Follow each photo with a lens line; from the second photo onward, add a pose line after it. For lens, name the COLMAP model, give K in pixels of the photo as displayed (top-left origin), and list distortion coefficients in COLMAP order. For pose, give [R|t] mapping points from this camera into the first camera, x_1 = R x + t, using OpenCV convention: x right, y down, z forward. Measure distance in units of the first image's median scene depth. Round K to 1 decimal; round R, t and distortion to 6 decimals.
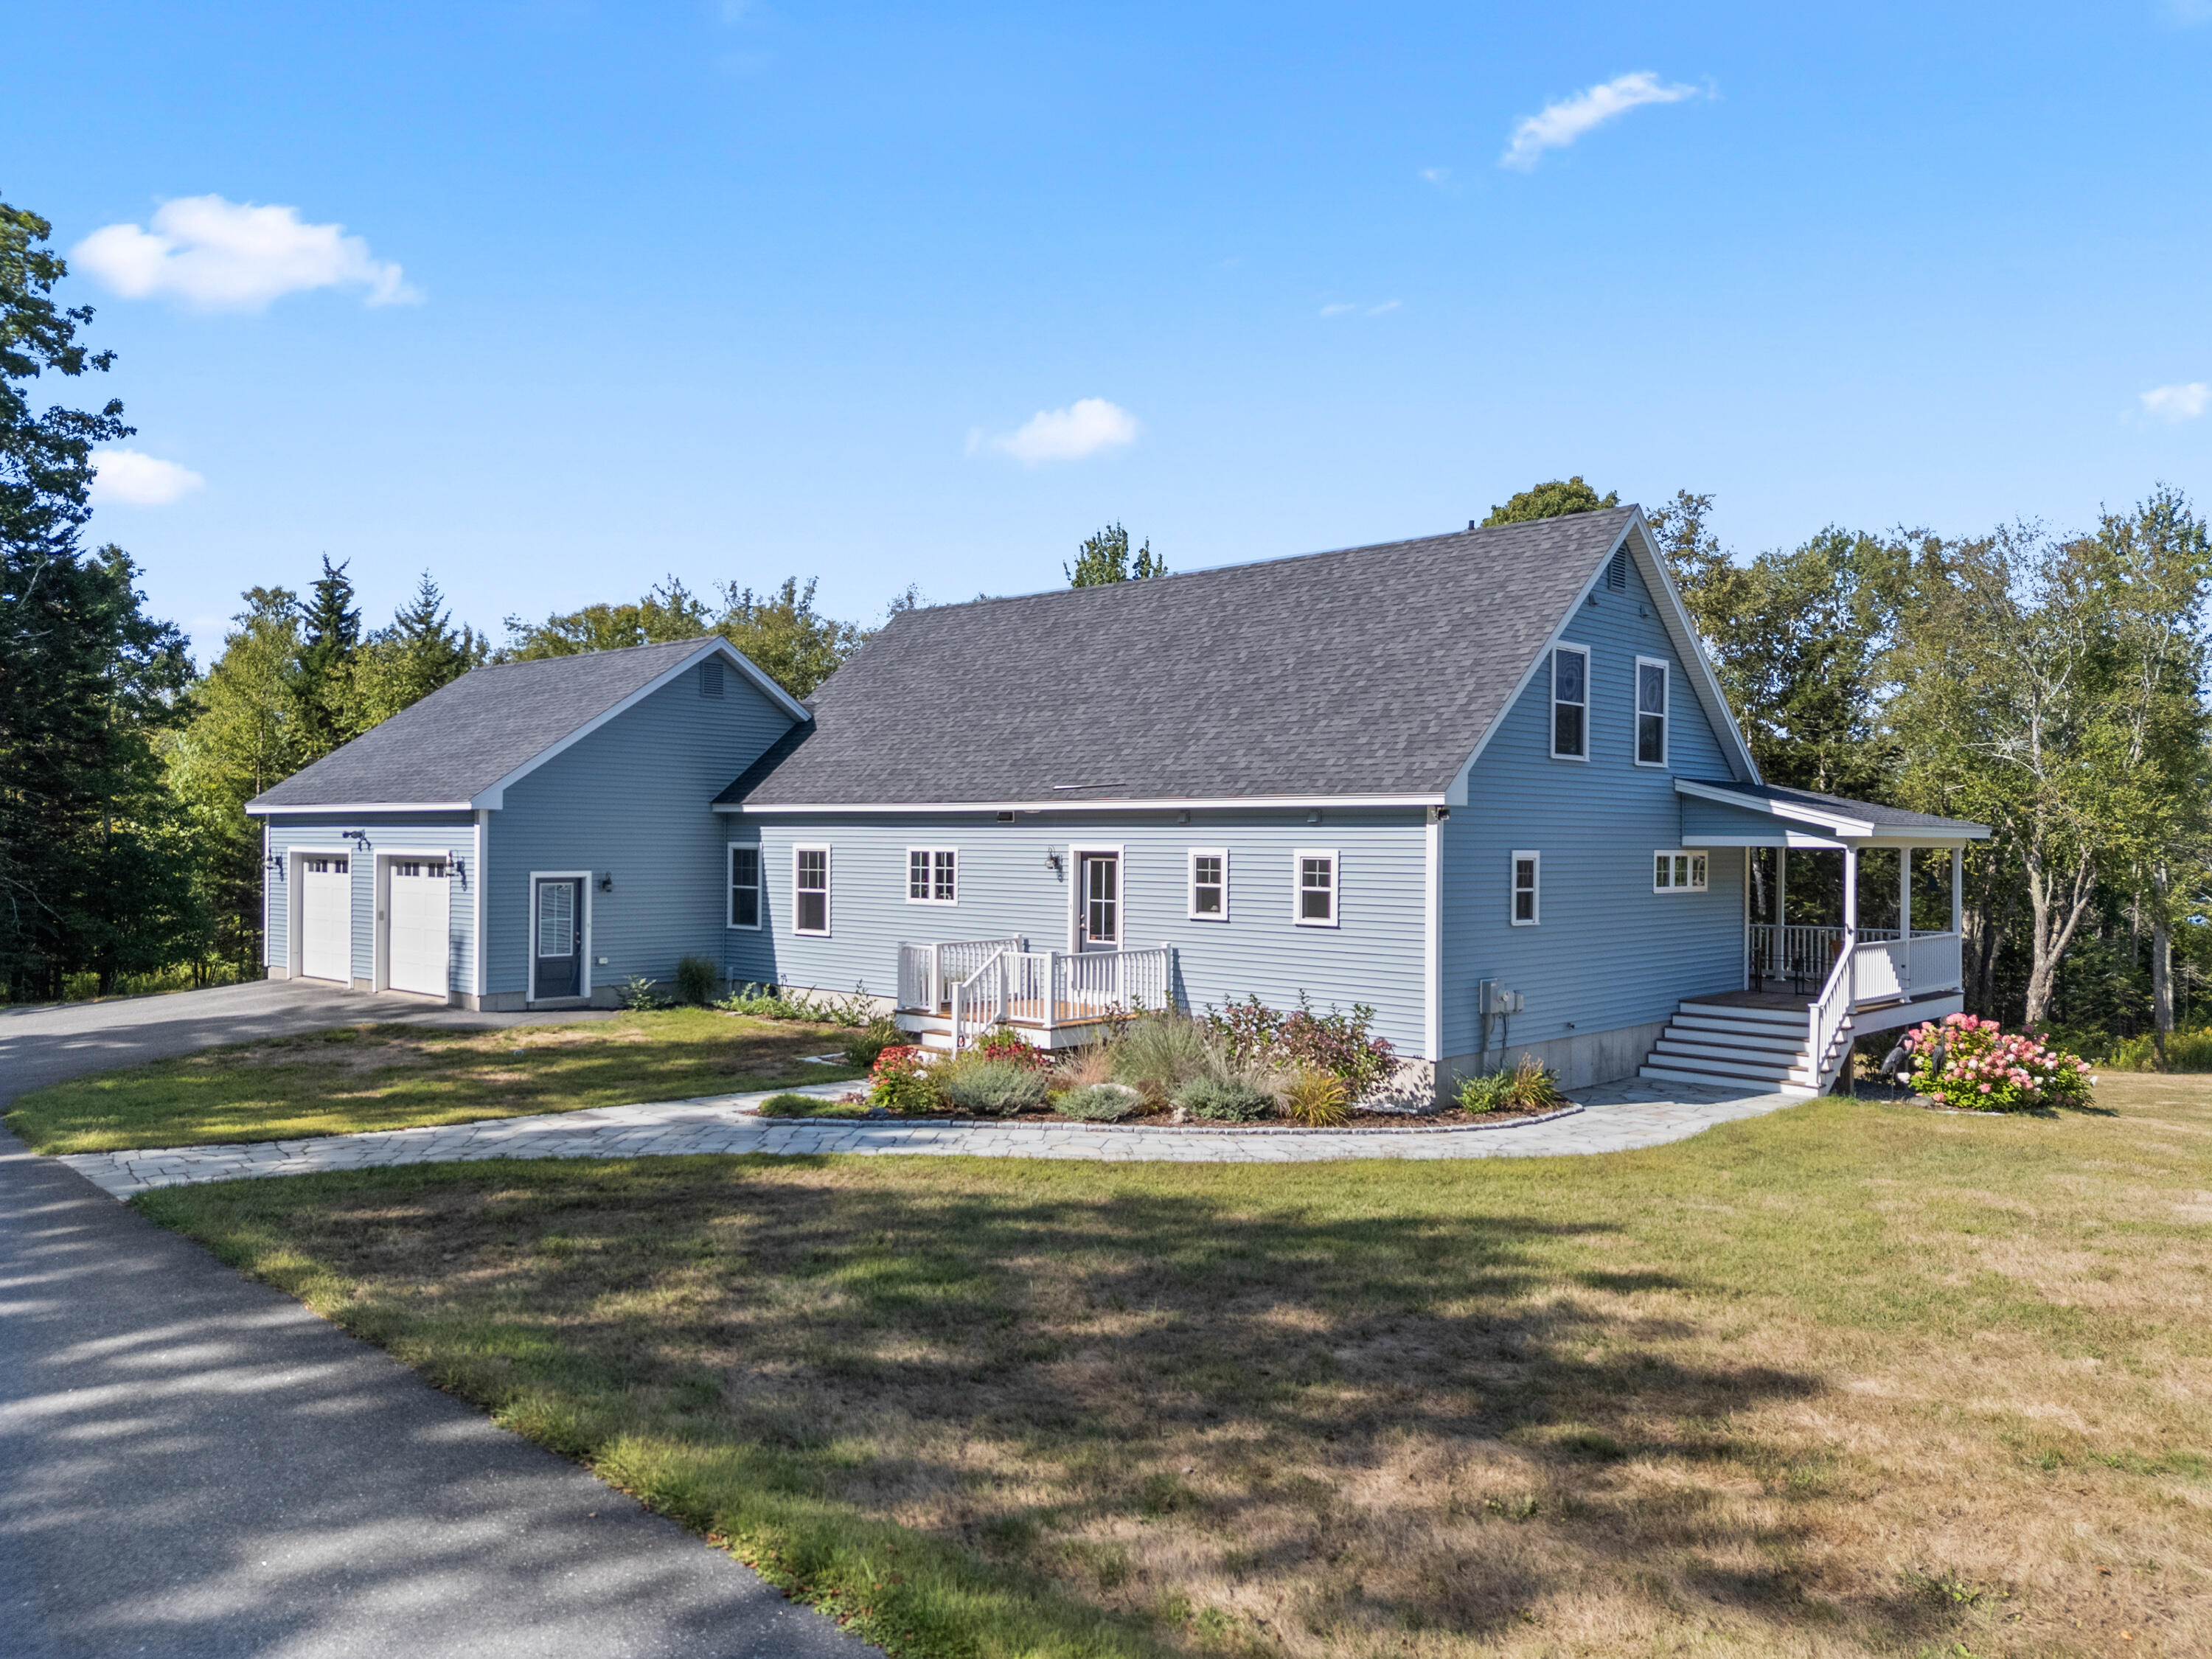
lens RADIAL K [[1628.0, 0, 1106.0], [0, 1628.0, 829.5], [0, 0, 1]] dist [0.086260, -0.087163]
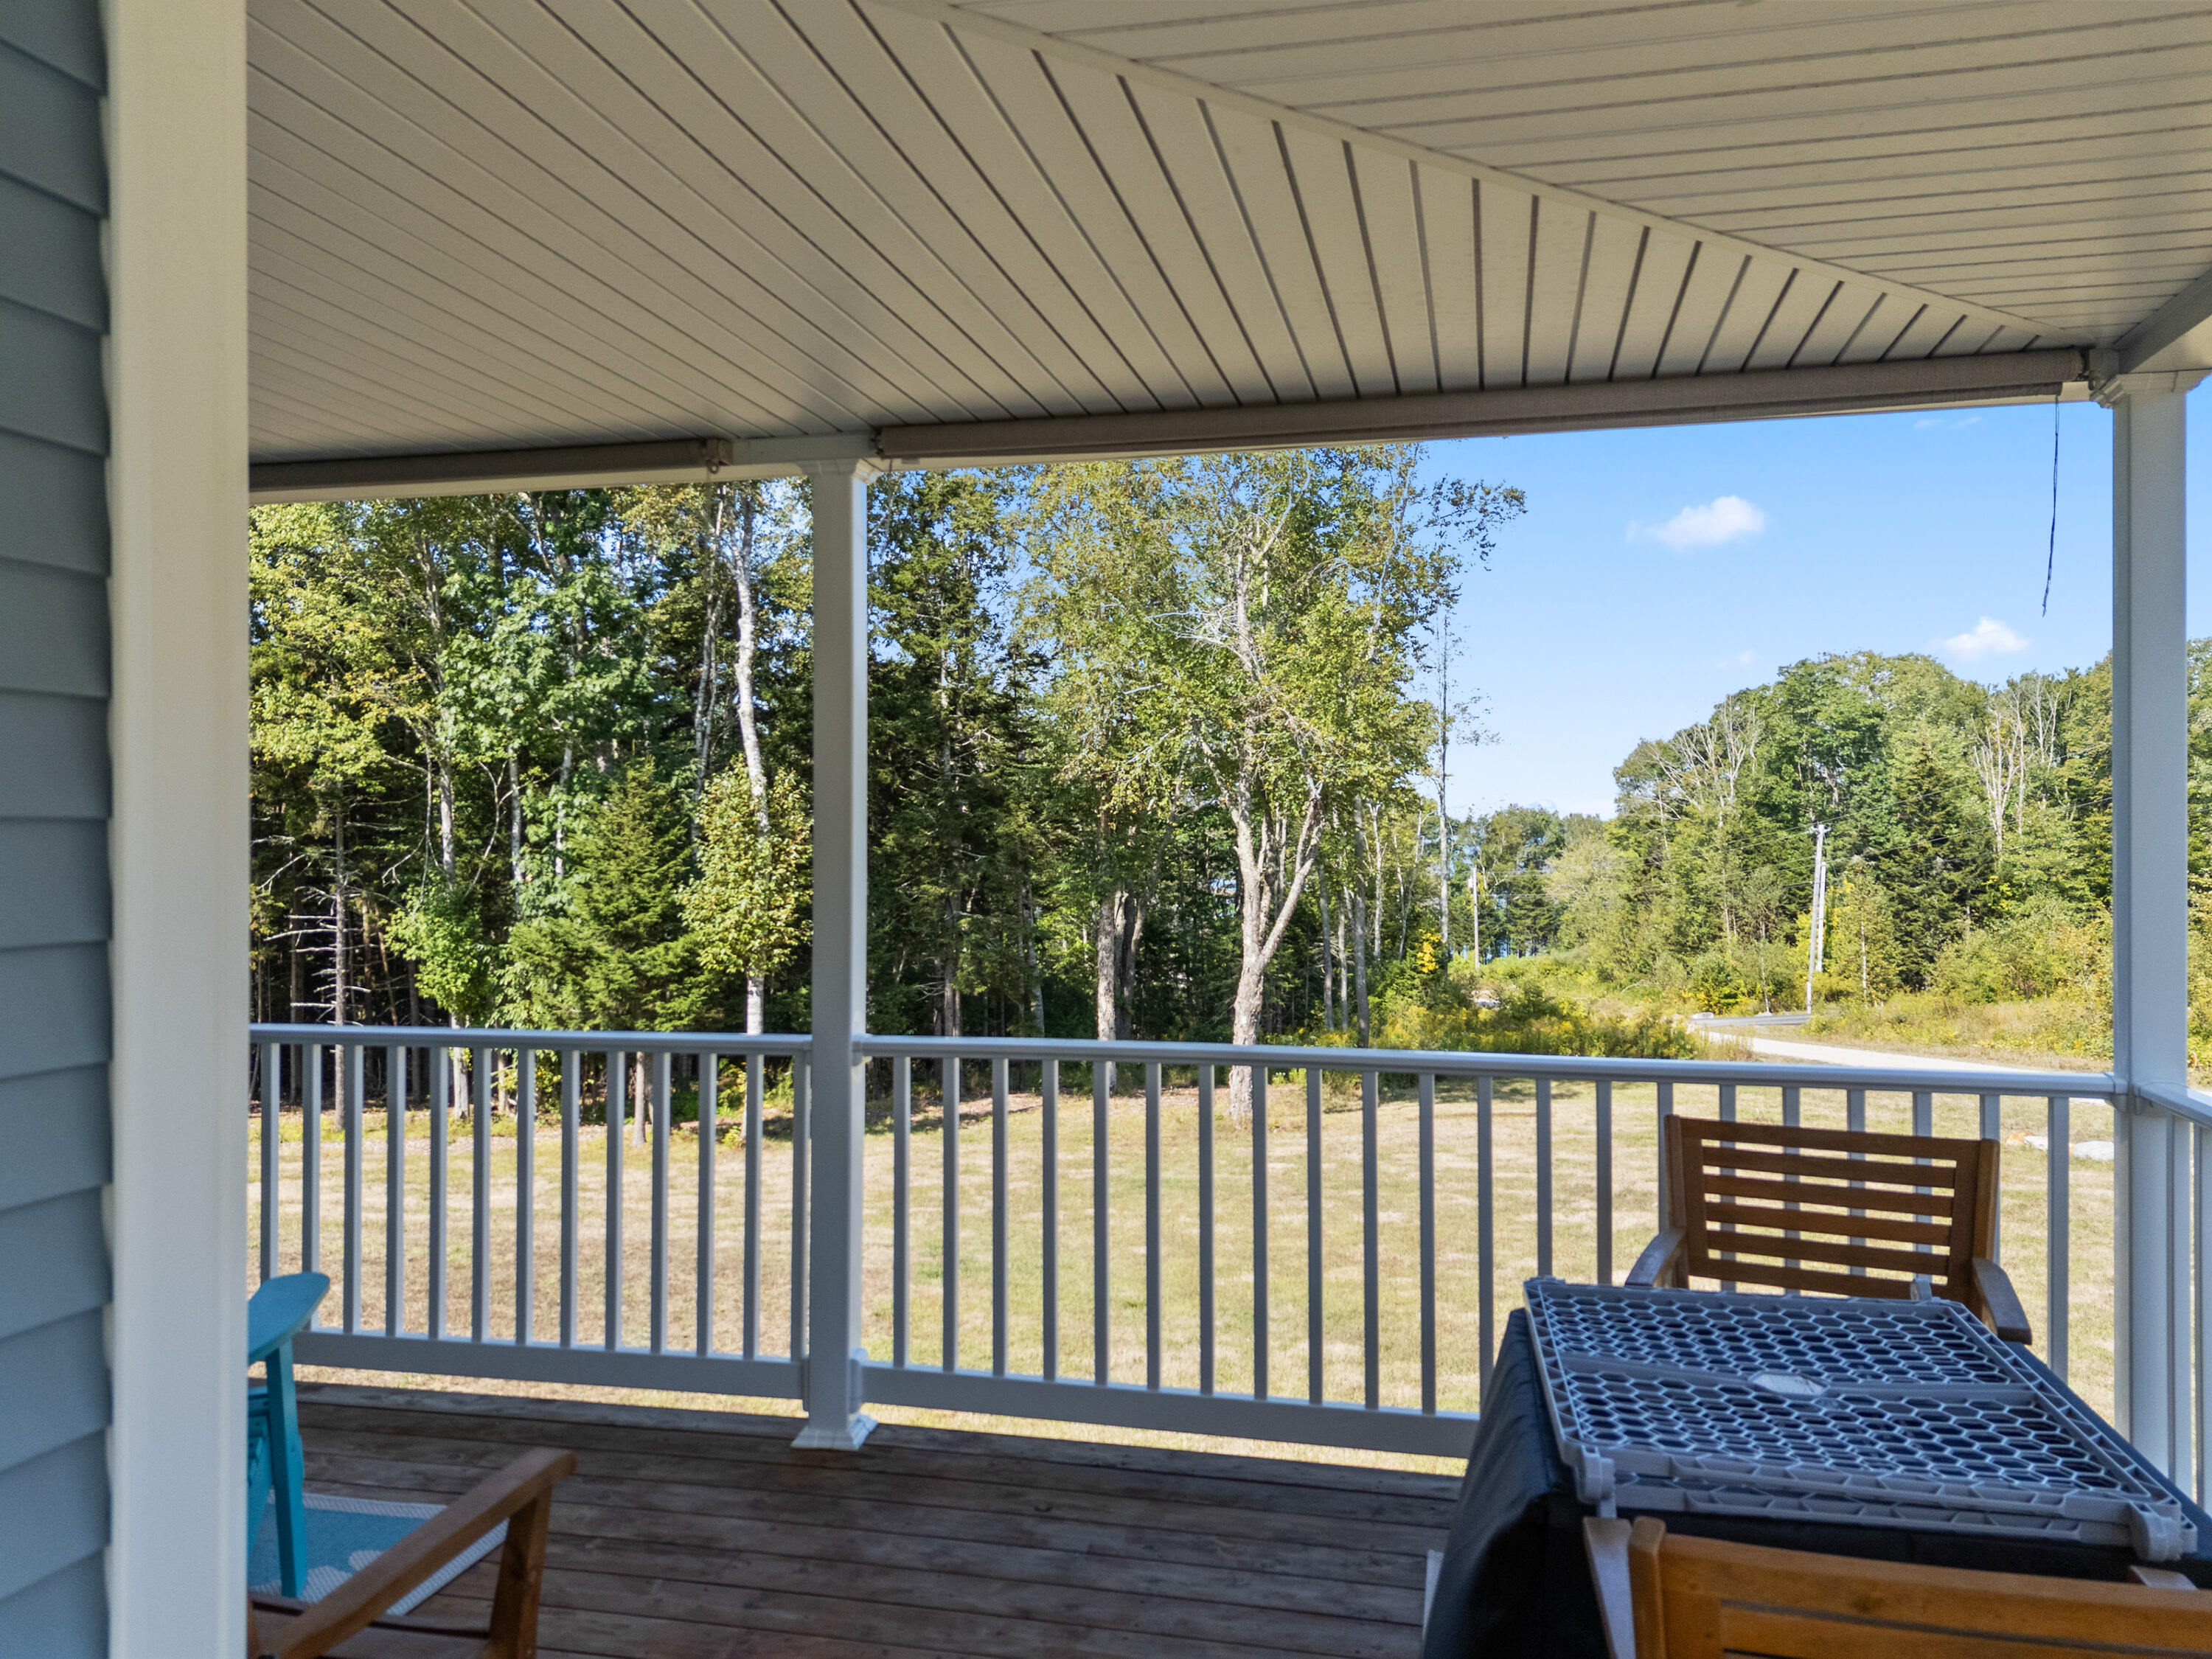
lens RADIAL K [[1628.0, 0, 1106.0], [0, 1628.0, 829.5], [0, 0, 1]] dist [0.086260, -0.087163]
pose [[0.870271, -0.008257, 0.492504, 0.199545], [0.002044, 0.999911, 0.013153, 0.020560], [-0.492569, -0.010440, 0.870211, 0.472728]]
